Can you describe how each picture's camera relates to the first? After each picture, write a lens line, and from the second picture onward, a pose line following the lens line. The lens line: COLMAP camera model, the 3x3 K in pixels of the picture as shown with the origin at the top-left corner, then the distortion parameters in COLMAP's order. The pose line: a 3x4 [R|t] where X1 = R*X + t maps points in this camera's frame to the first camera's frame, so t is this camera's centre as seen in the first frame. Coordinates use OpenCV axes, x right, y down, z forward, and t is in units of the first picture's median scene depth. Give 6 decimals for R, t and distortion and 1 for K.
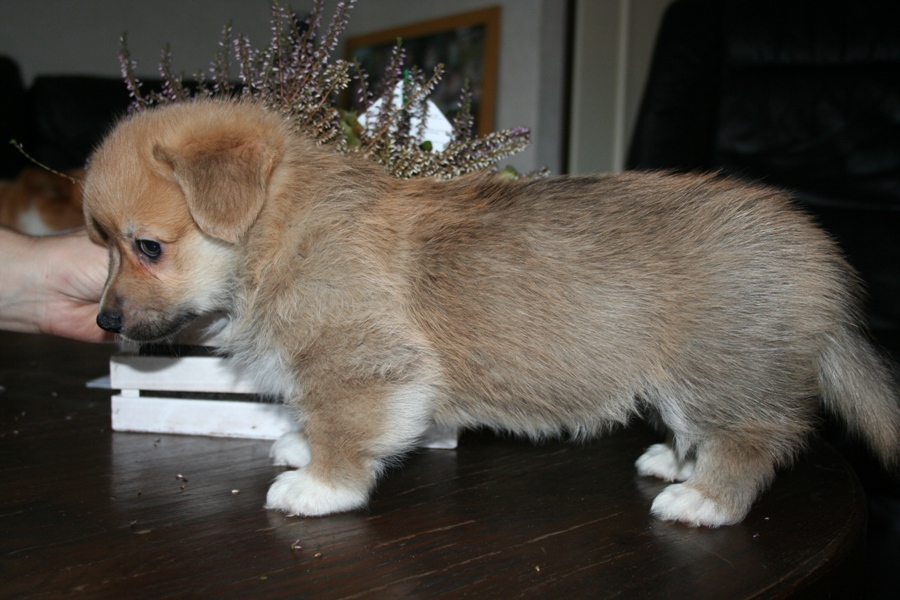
lens RADIAL K [[1164.2, 0, 446.1], [0, 1164.2, 272.6], [0, 0, 1]] dist [-0.020444, 0.000000]
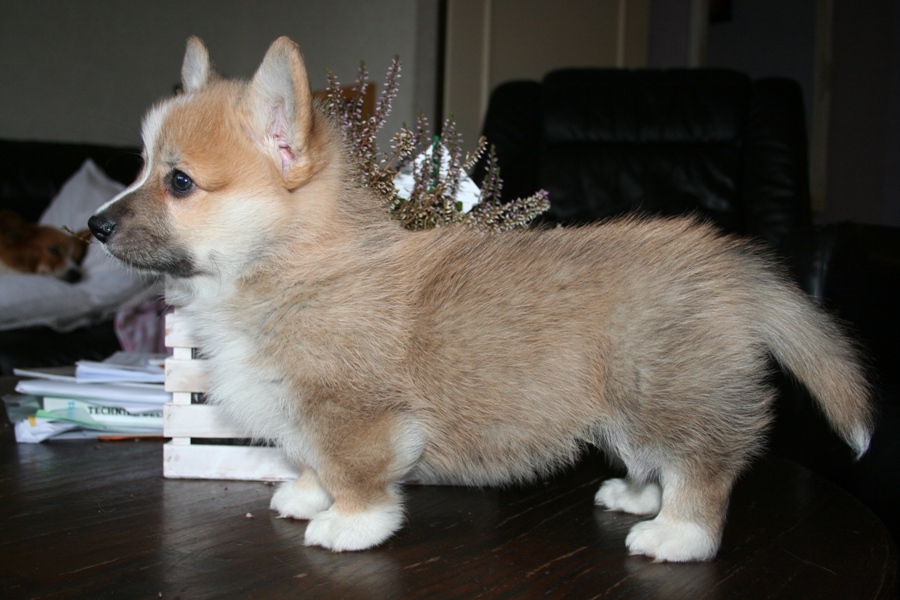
lens RADIAL K [[1043.6, 0, 449.1], [0, 1043.6, 269.4], [0, 0, 1]] dist [-0.028995, 0.000000]
pose [[0.990018, 0.002521, 0.140918, -0.167227], [0.004741, 0.998678, -0.051176, -0.000123], [-0.140861, 0.051334, 0.988698, 0.043344]]
